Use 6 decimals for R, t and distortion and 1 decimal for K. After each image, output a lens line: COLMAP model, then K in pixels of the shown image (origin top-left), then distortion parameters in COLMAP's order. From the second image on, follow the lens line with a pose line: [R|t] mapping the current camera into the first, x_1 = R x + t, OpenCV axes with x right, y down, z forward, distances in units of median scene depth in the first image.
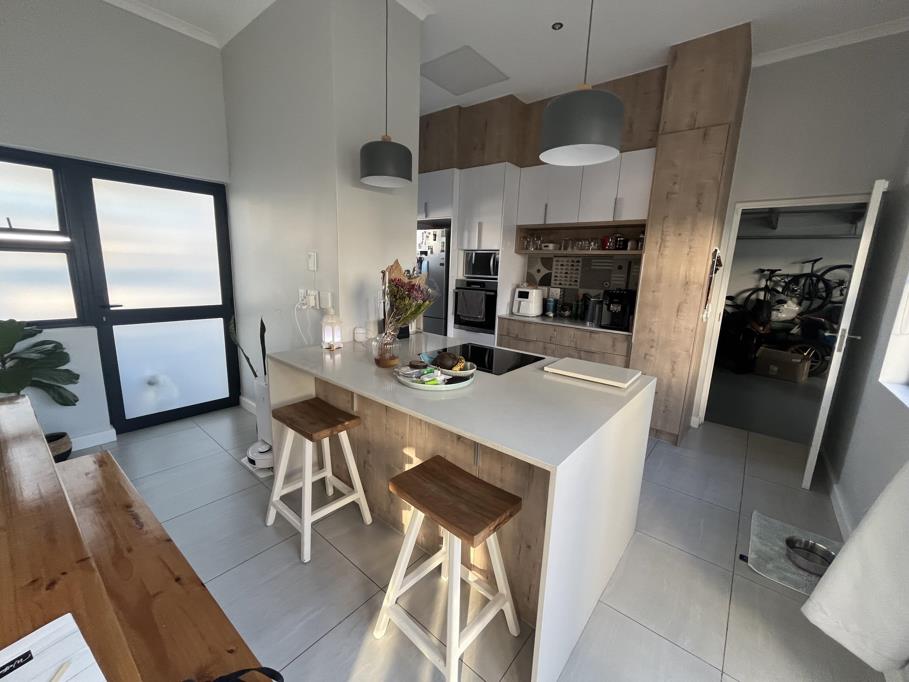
lens RADIAL K [[370.5, 0, 455.0], [0, 370.5, 340.8], [0, 0, 1]] dist [0.000193, 0.000071]
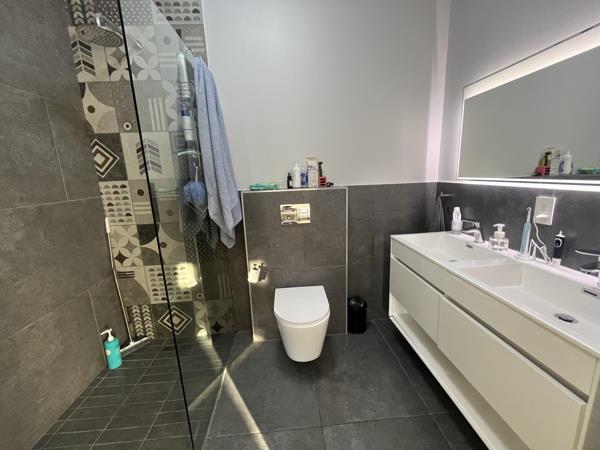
lens RADIAL K [[244.6, 0, 298.8], [0, 244.6, 225.1], [0, 0, 1]] dist [0.000193, 0.000071]
pose [[0.723249, -0.205017, 0.659454, 0.252054], [0.198711, 0.976314, 0.085592, -0.117664], [-0.661381, 0.069136, 0.746857, 0.449596]]
